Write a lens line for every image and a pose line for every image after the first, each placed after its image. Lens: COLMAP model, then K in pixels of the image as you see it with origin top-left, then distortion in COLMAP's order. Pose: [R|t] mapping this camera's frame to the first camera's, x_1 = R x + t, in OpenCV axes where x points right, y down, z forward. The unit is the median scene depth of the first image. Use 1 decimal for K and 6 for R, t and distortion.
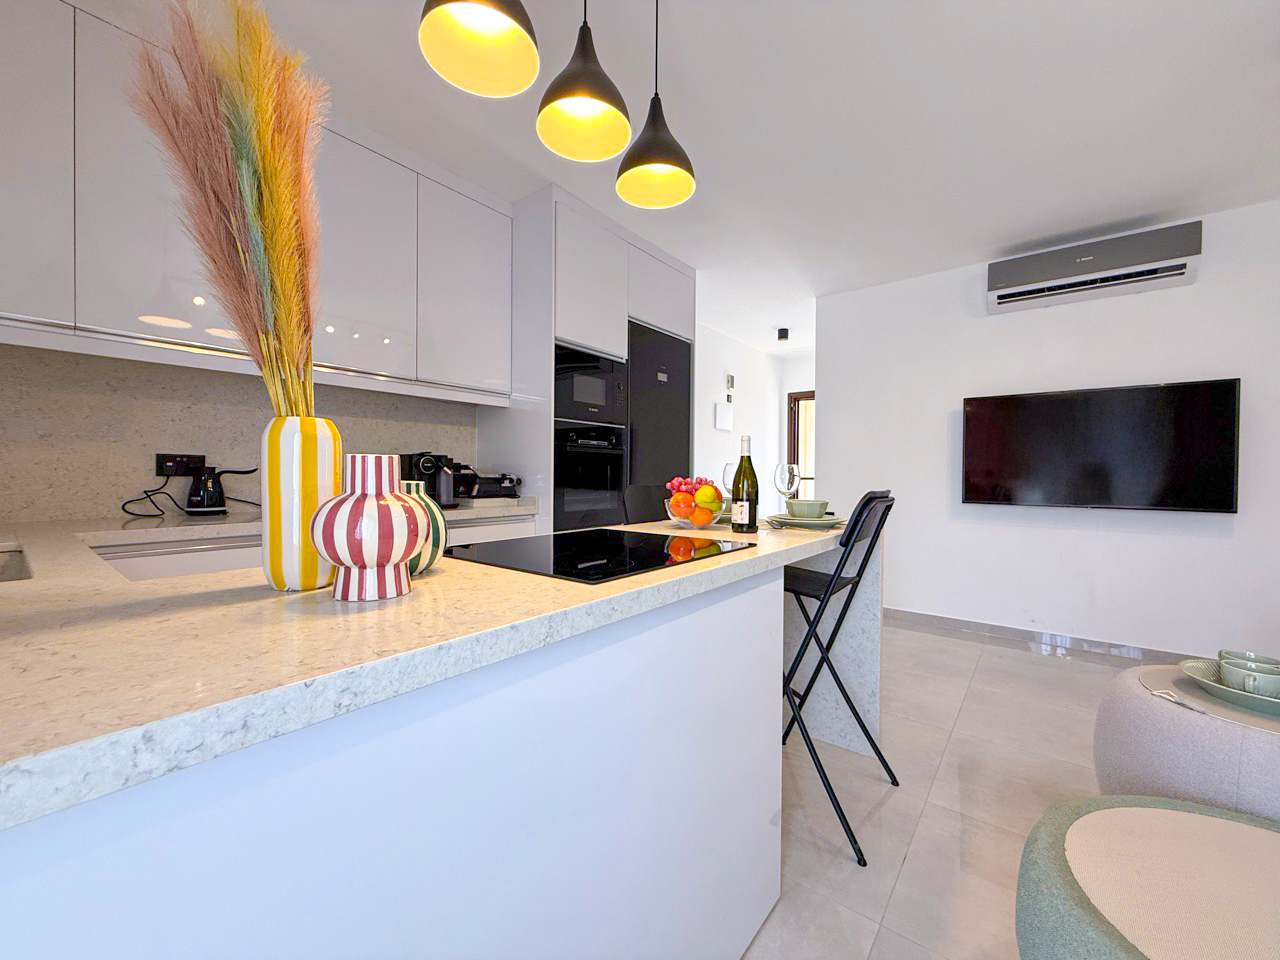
lens RADIAL K [[509.5, 0, 635.4], [0, 509.5, 478.4], [0, 0, 1]] dist [-0.000018, -0.000279]
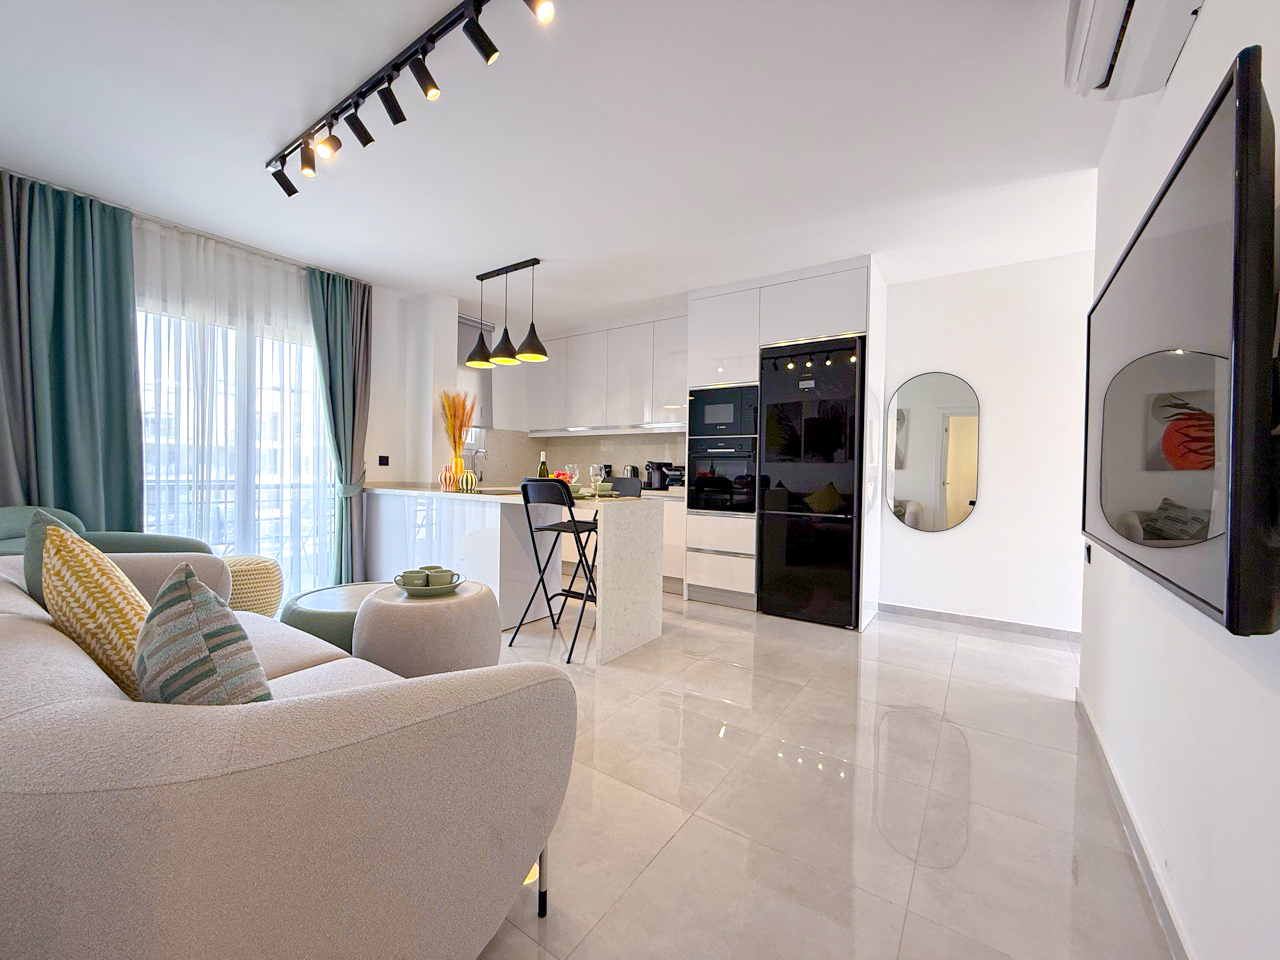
lens RADIAL K [[509.5, 0, 635.4], [0, 509.5, 478.4], [0, 0, 1]] dist [-0.000018, -0.000279]
pose [[0.079869, 0.008878, -0.996766, 1.857546], [-0.024837, 0.999668, 0.006914, 0.003066], [0.996496, 0.024204, 0.080063, 0.940818]]
